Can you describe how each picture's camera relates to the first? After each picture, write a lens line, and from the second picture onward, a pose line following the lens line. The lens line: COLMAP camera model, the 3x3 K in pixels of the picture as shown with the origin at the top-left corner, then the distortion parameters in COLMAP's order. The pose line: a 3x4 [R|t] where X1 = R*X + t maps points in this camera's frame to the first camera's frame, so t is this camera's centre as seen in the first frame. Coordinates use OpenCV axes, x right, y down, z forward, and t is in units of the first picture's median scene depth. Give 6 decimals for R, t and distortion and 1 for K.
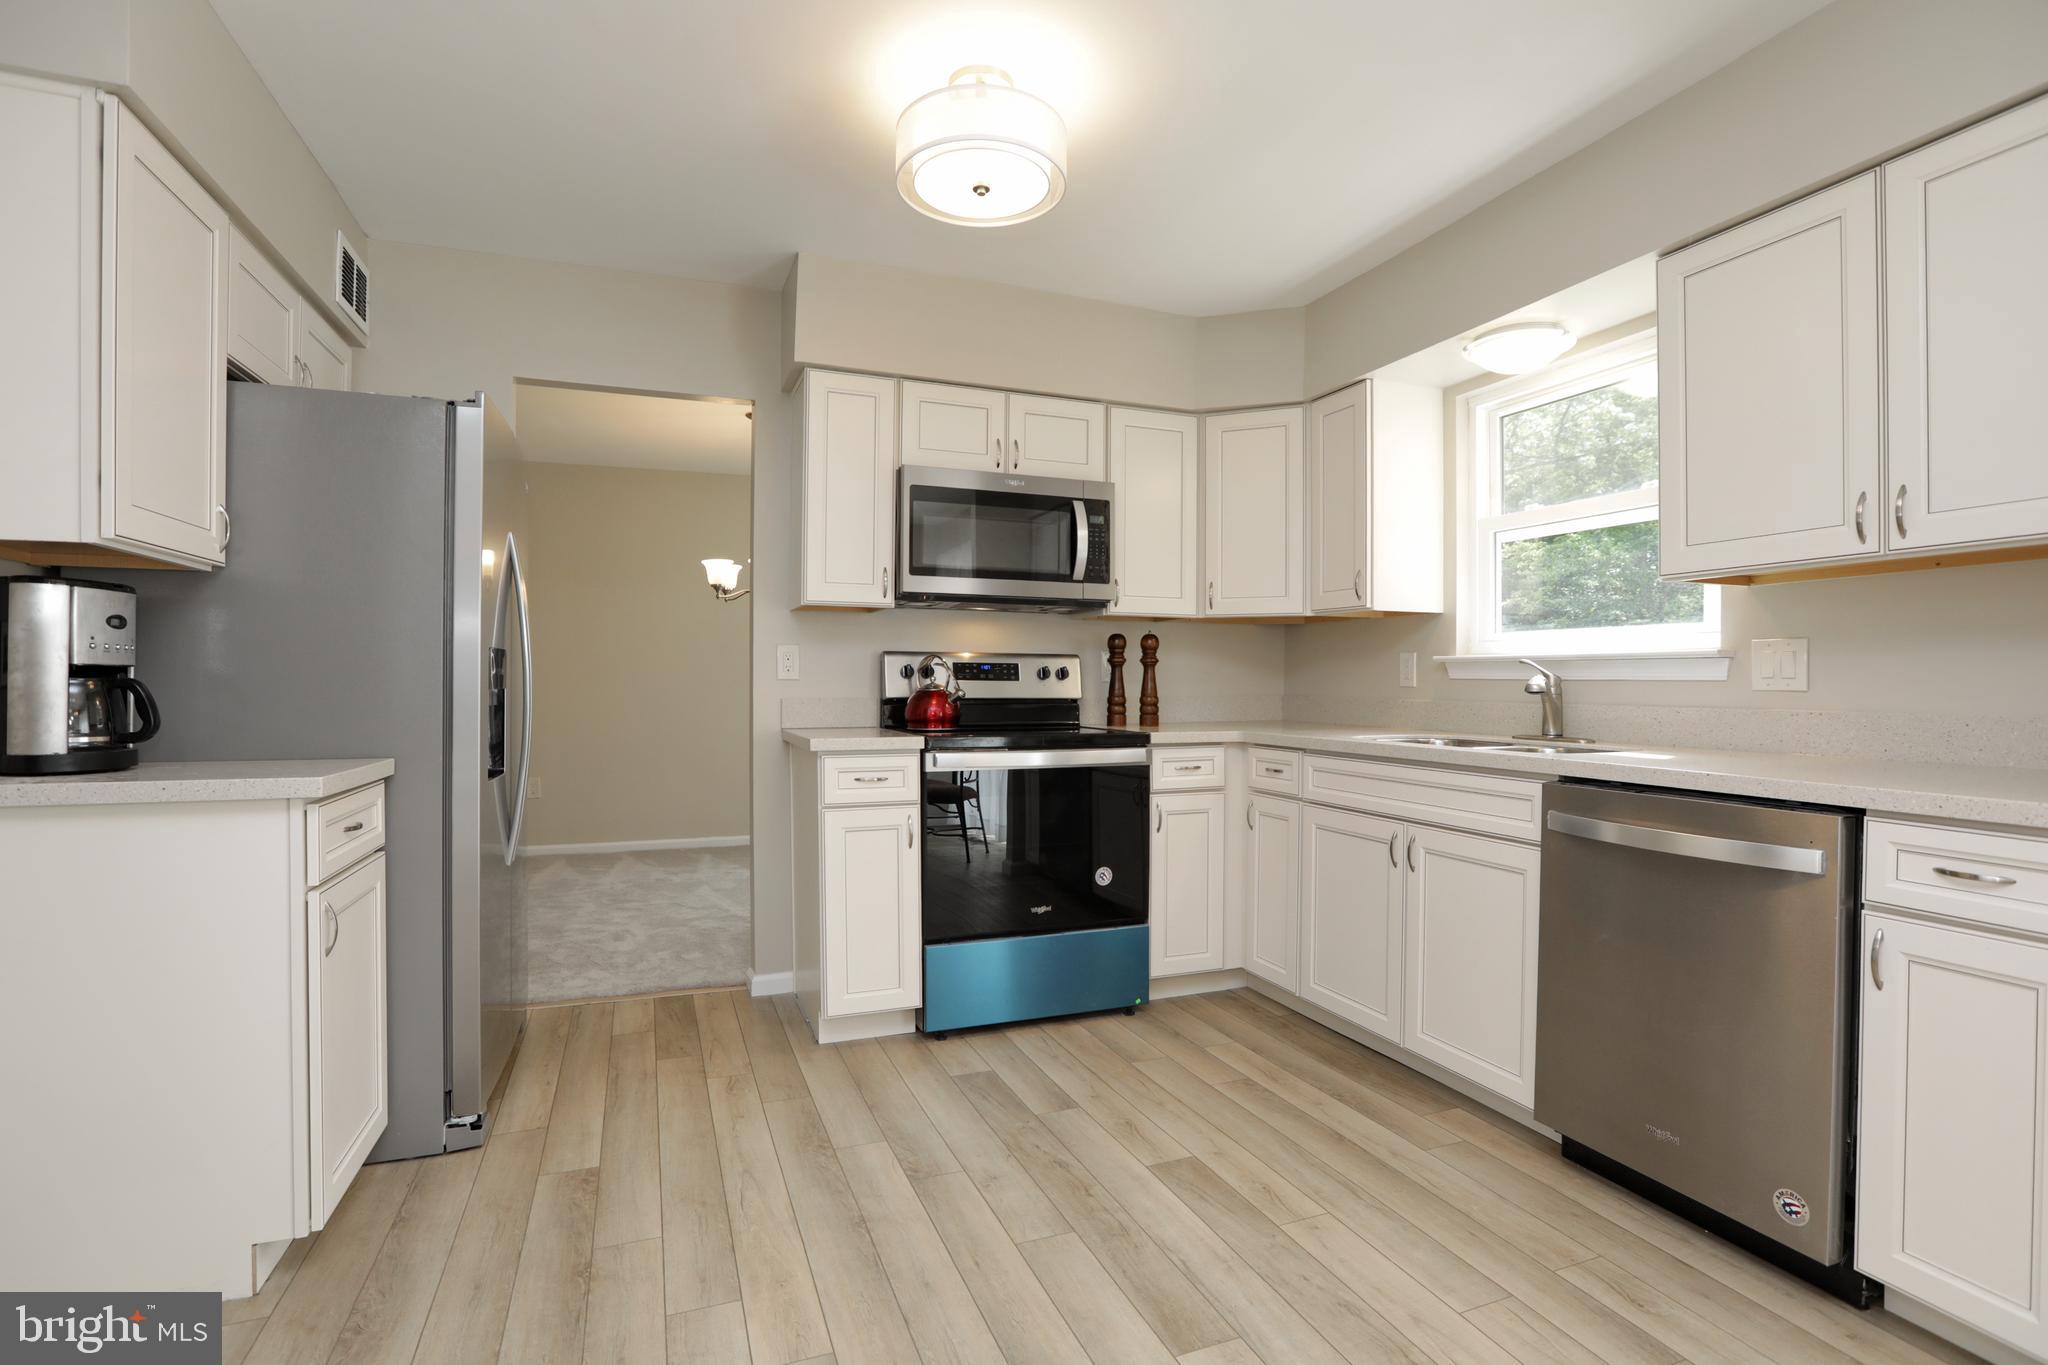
lens RADIAL K [[950.5, 0, 1048.4], [0, 950.5, 678.4], [0, 0, 1]] dist [-0.039379, 0.009550]
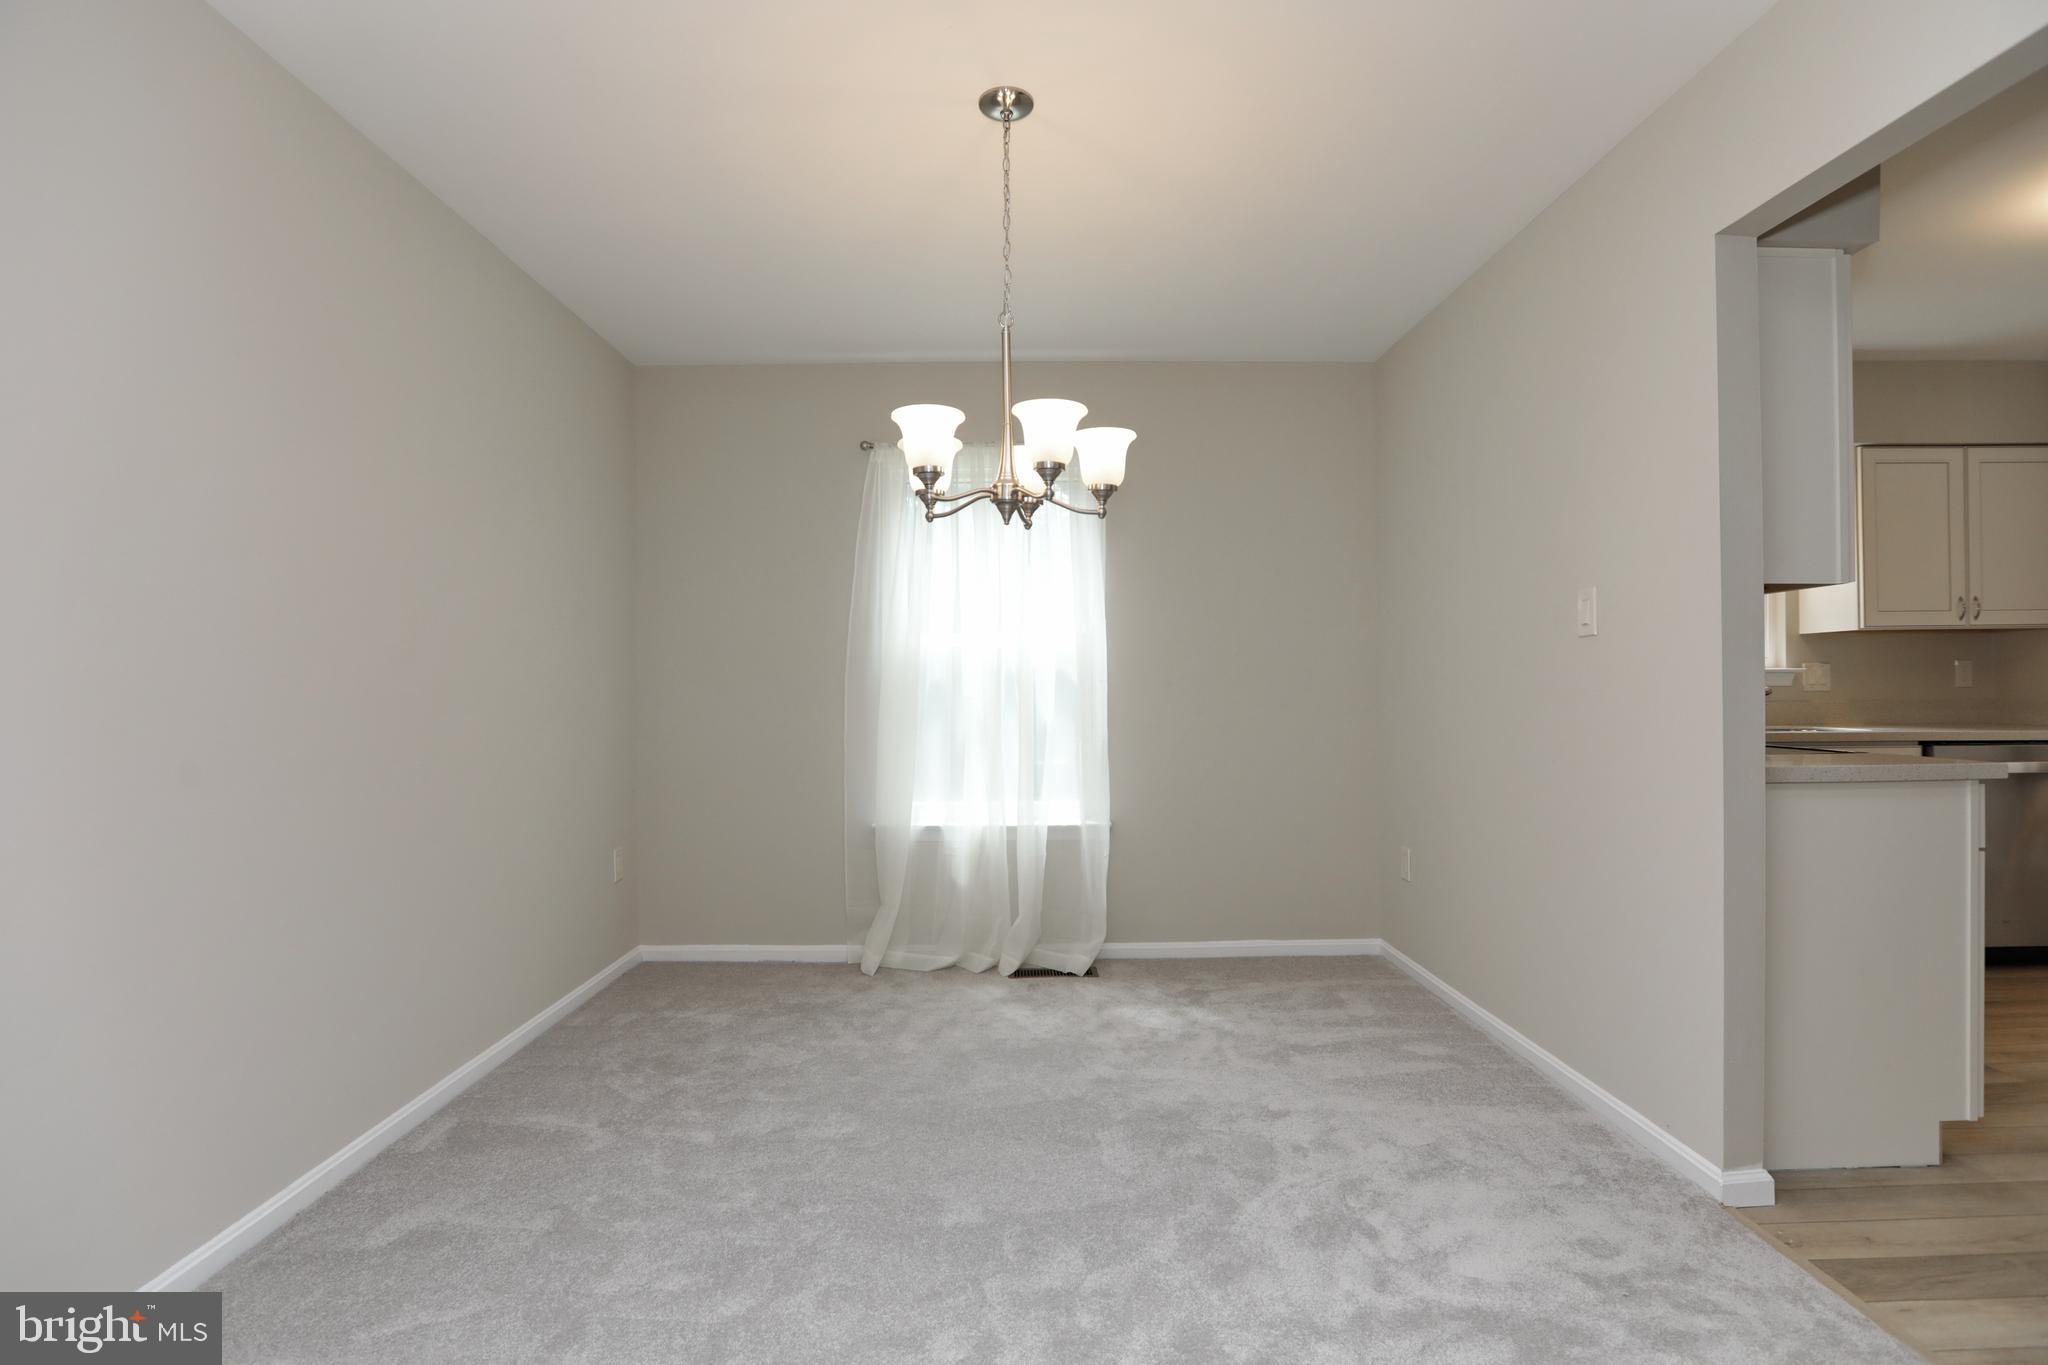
lens RADIAL K [[950.5, 0, 1028.6], [0, 950.5, 691.9], [0, 0, 1]] dist [-0.039379, 0.009550]
pose [[0.376306, -0.011040, 0.926430, -1.301854], [0.006862, 0.999935, 0.009129, -0.011093], [-0.926470, 0.002922, 0.376357, 1.501436]]
